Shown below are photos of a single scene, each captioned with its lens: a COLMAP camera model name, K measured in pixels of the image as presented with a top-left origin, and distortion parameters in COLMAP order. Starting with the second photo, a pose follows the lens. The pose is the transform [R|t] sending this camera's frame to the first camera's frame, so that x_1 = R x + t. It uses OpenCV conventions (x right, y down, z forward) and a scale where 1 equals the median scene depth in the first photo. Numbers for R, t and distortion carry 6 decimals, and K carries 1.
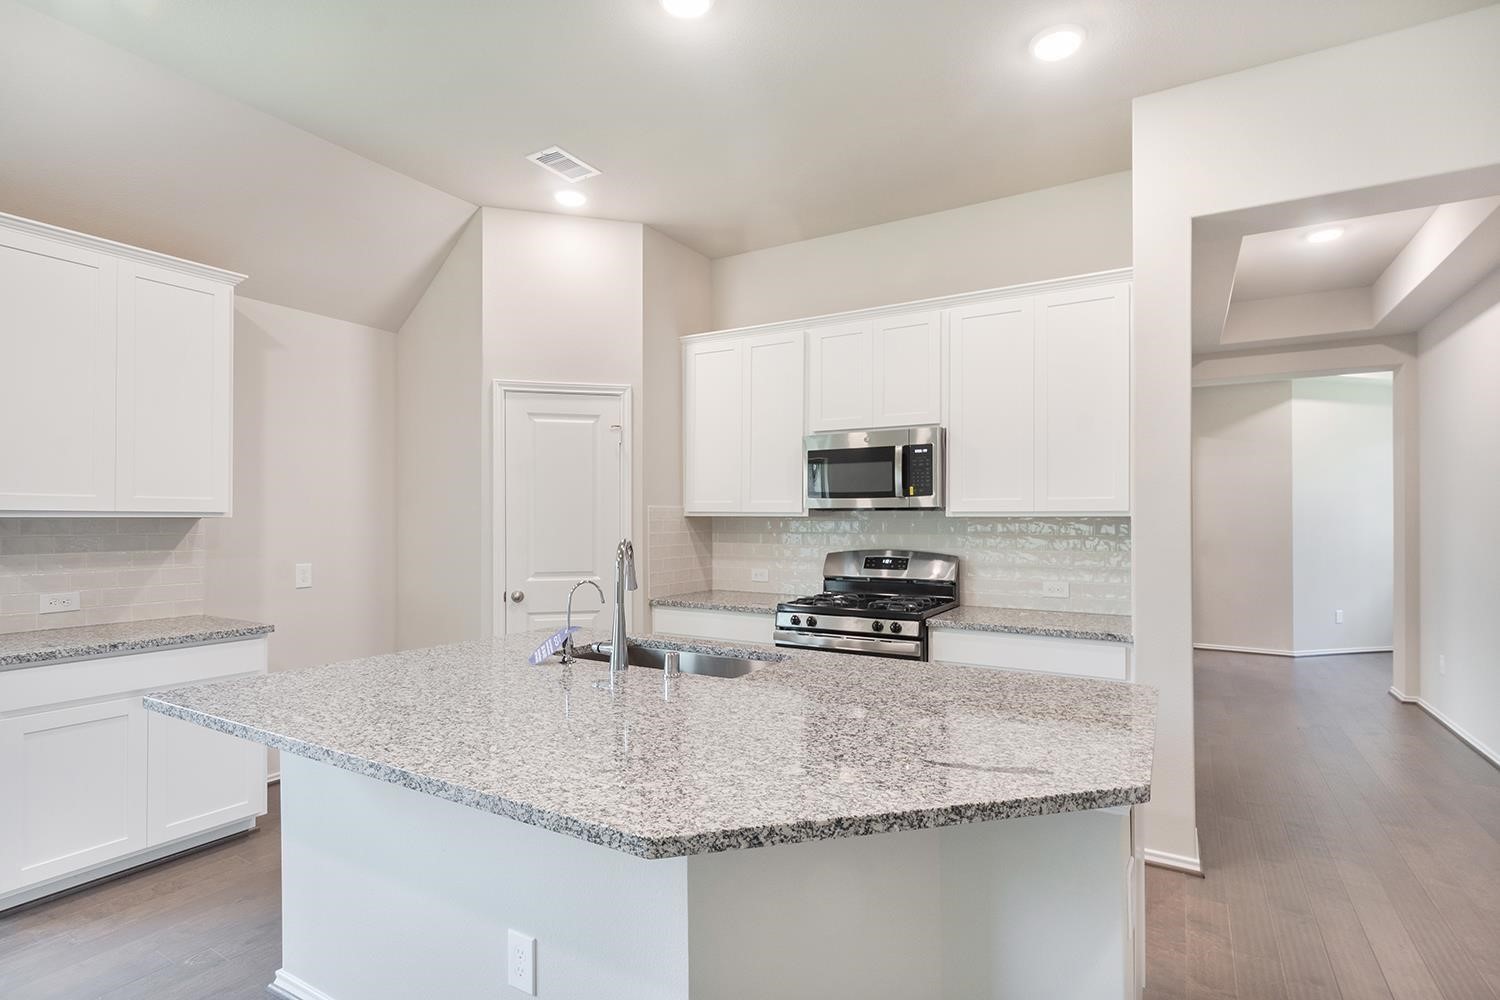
lens RADIAL K [[737.9, 0, 739.7], [0, 737.9, 507.1], [0, 0, 1]] dist [0.008081, -0.001044]
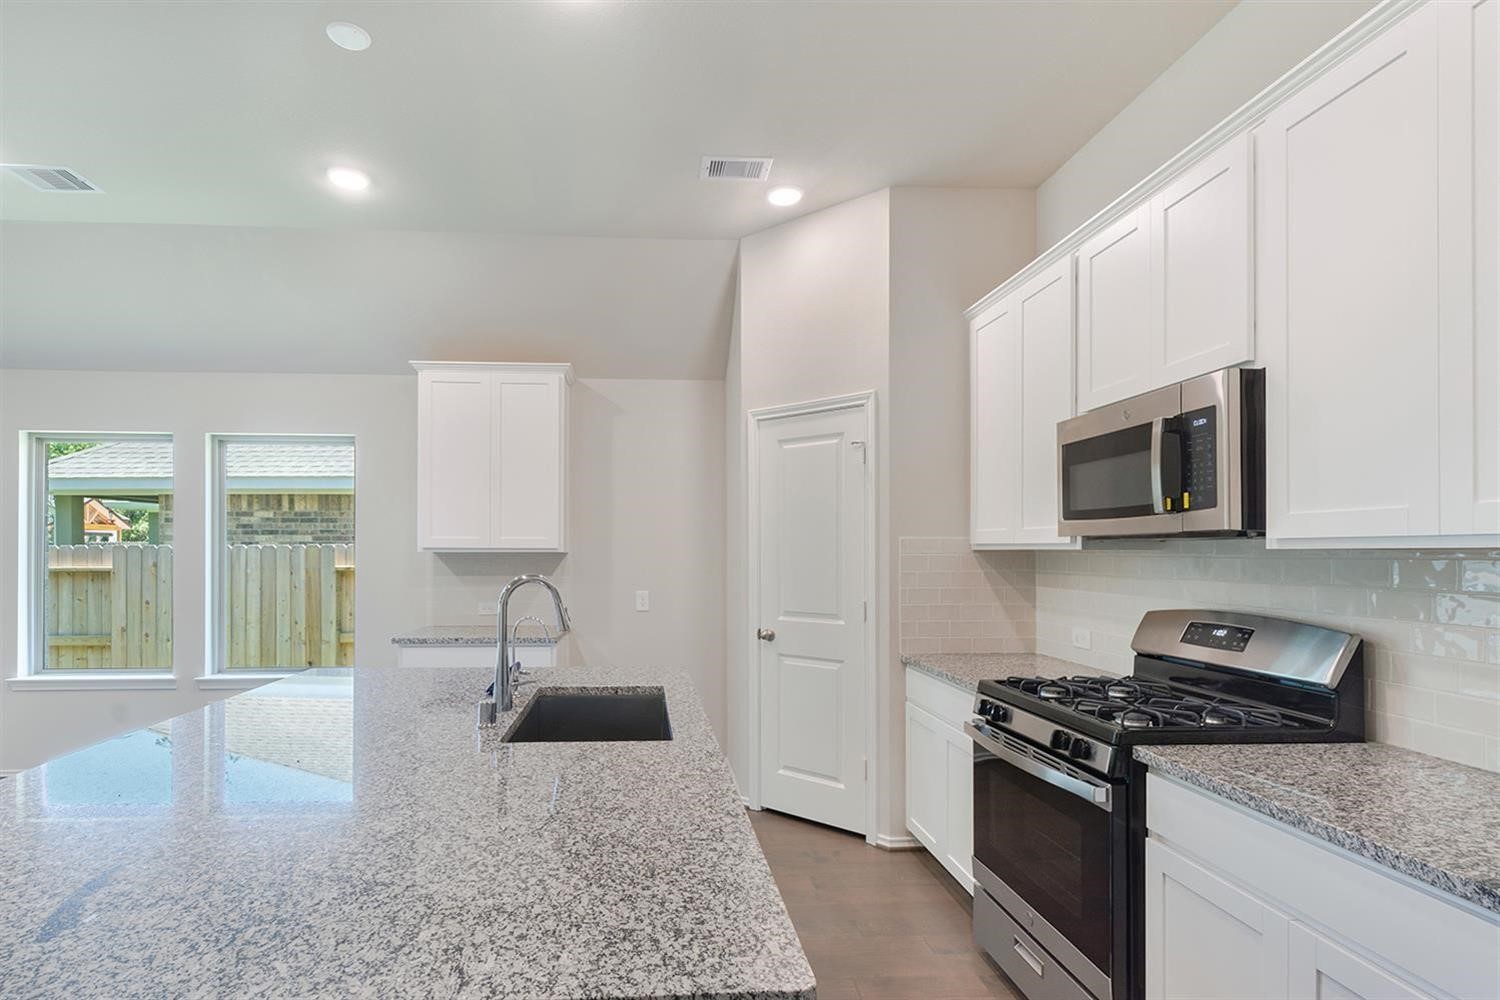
lens RADIAL K [[747.5, 0, 689.1], [0, 747.5, 550.7], [0, 0, 1]] dist [0.014661, -0.003090]
pose [[0.551008, -0.002944, -0.834495, 0.466458], [0.015253, 0.999862, 0.006544, 0.004234], [0.834361, -0.016334, 0.550977, 0.396687]]
